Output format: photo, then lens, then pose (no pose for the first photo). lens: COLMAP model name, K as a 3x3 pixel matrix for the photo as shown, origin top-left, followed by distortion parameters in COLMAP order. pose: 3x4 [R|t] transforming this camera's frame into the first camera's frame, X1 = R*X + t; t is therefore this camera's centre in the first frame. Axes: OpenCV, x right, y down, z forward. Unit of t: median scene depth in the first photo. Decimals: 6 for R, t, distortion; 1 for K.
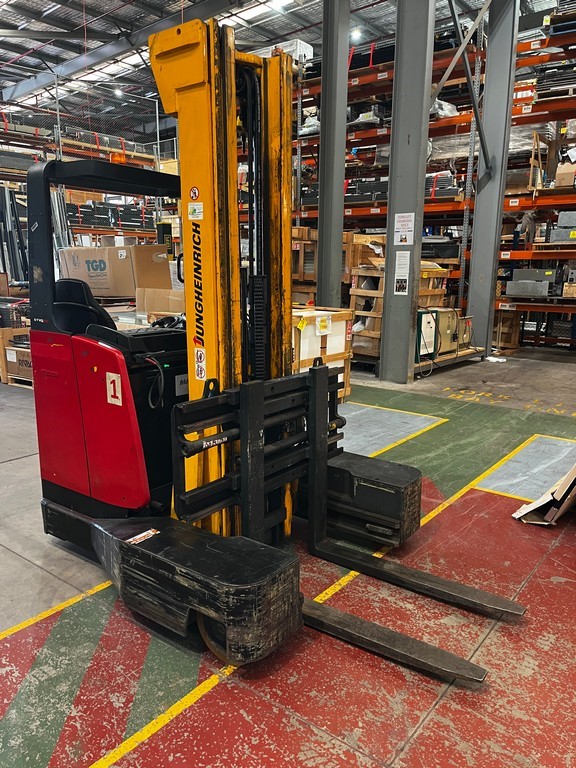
lens RADIAL K [[583.5, 0, 296.1], [0, 583.5, 383.8], [0, 0, 1]] dist [0.065614, -0.092959]
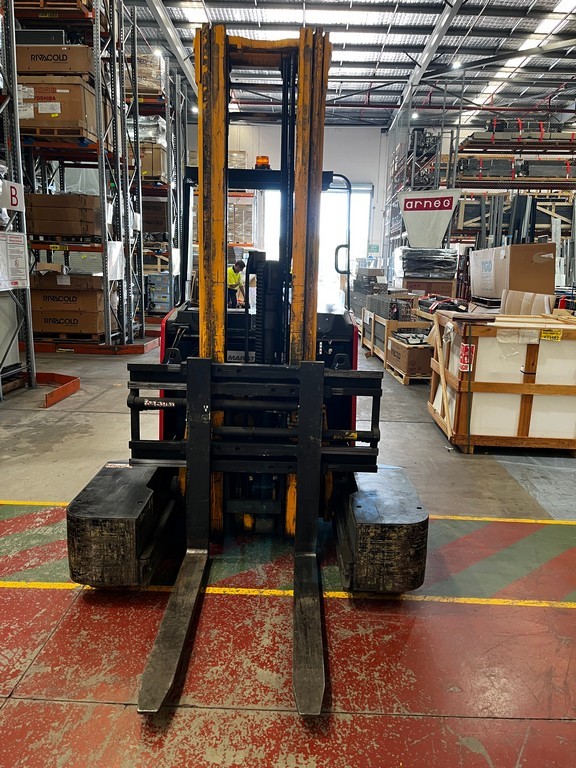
lens RADIAL K [[583.5, 0, 294.6], [0, 583.5, 381.6], [0, 0, 1]] dist [0.065614, -0.092959]
pose [[0.592780, 0.164883, -0.788305, 0.767163], [-0.180513, 0.981116, 0.069471, -0.057475], [0.784874, 0.101118, 0.611350, 0.431905]]
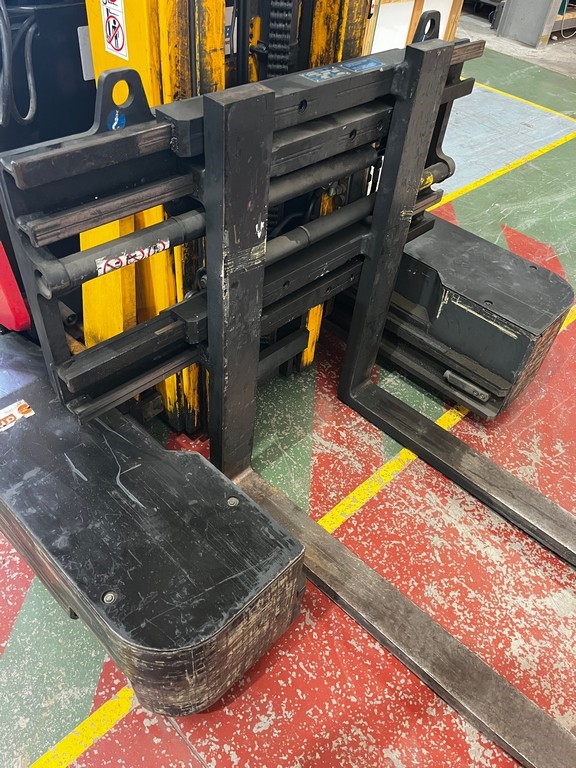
lens RADIAL K [[583.5, 0, 291.3], [0, 583.5, 390.2], [0, 0, 1]] dist [0.065614, -0.092959]
pose [[0.987992, 0.150186, -0.036276, -0.005470], [-0.105545, 0.827512, 0.551438, -0.046660], [0.112837, -0.540988, 0.833427, 0.538996]]
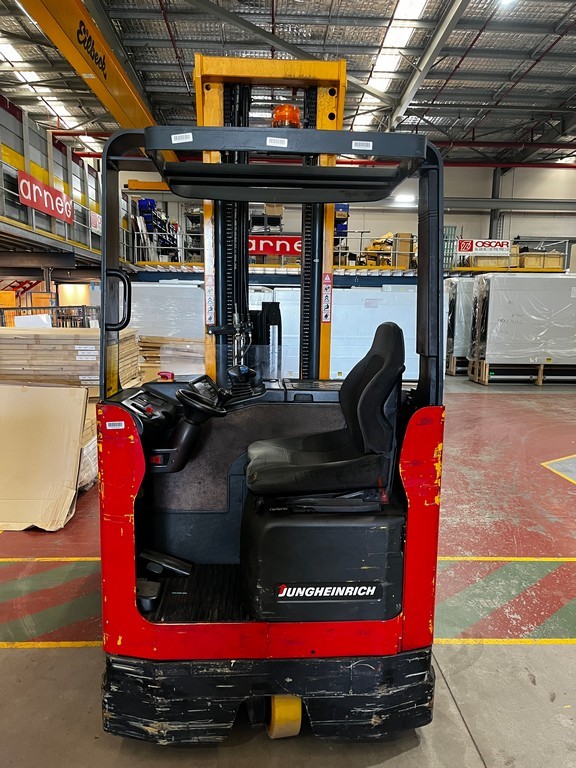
lens RADIAL K [[583.5, 0, 291.5], [0, 583.5, 389.1], [0, 0, 1]] dist [0.065614, -0.092959]
pose [[-0.636180, -0.123955, 0.761519, -0.852086], [0.130314, 0.955567, 0.264406, -0.305473], [-0.760456, 0.267446, -0.591759, 1.542703]]
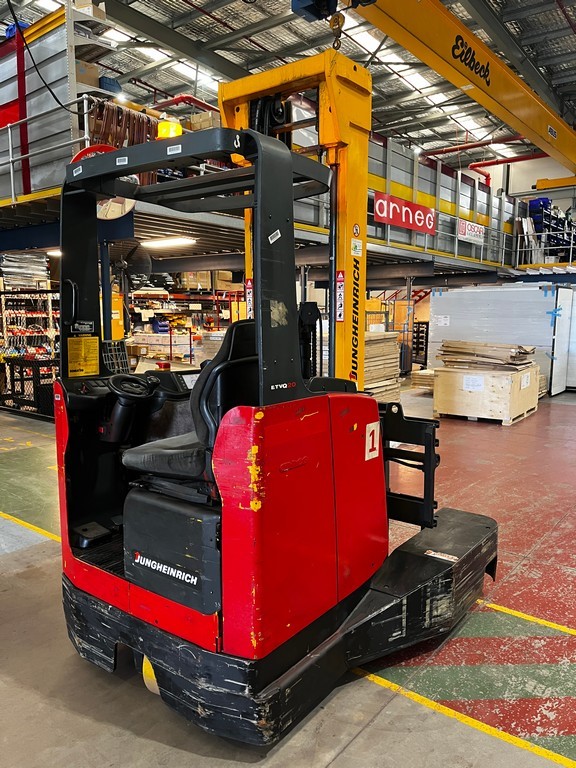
lens RADIAL K [[583.5, 0, 296.1], [0, 583.5, 388.8], [0, 0, 1]] dist [0.065614, -0.092959]
pose [[0.010350, -0.140630, 0.990008, -1.065112], [0.191884, 0.971941, 0.136058, -0.189484], [-0.981363, 0.188559, 0.037045, 0.978381]]
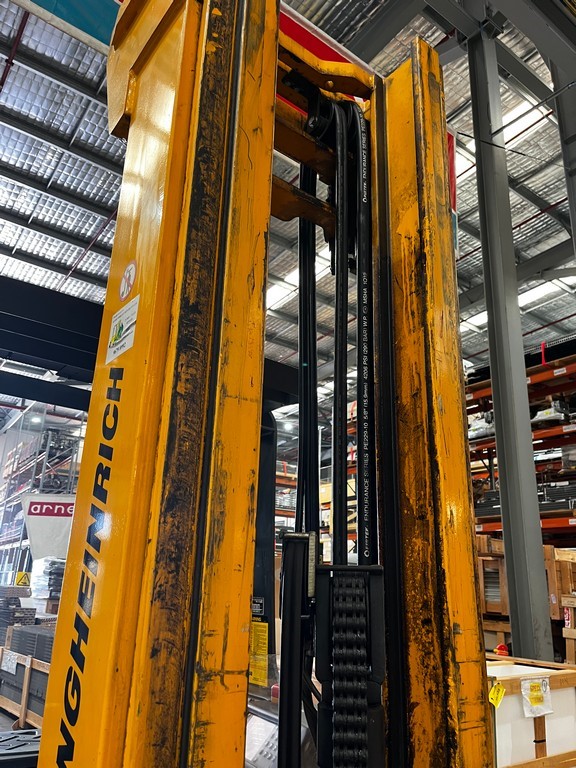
lens RADIAL K [[583.5, 0, 295.8], [0, 583.5, 391.7], [0, 0, 1]] dist [0.065614, -0.092959]
pose [[0.962439, -0.069161, -0.262543, -0.011773], [-0.074190, 0.863211, -0.499362, -0.112975], [0.261167, 0.500083, 0.825657, 0.701839]]
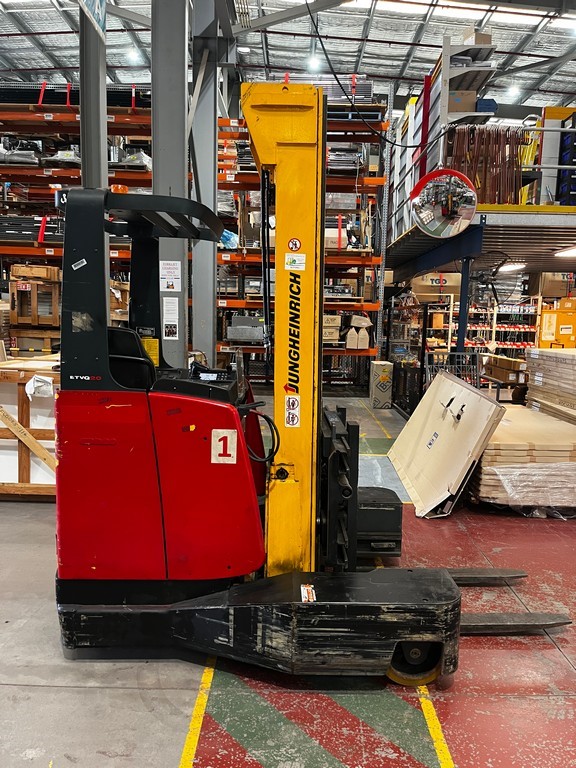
lens RADIAL K [[583.5, 0, 297.5], [0, 583.5, 385.8], [0, 0, 1]] dist [0.065614, -0.092959]
pose [[0.791622, -0.061487, 0.607910, -0.705715], [0.103615, 0.994023, -0.034388, -0.039047], [-0.602162, 0.090211, 0.793261, 0.183239]]
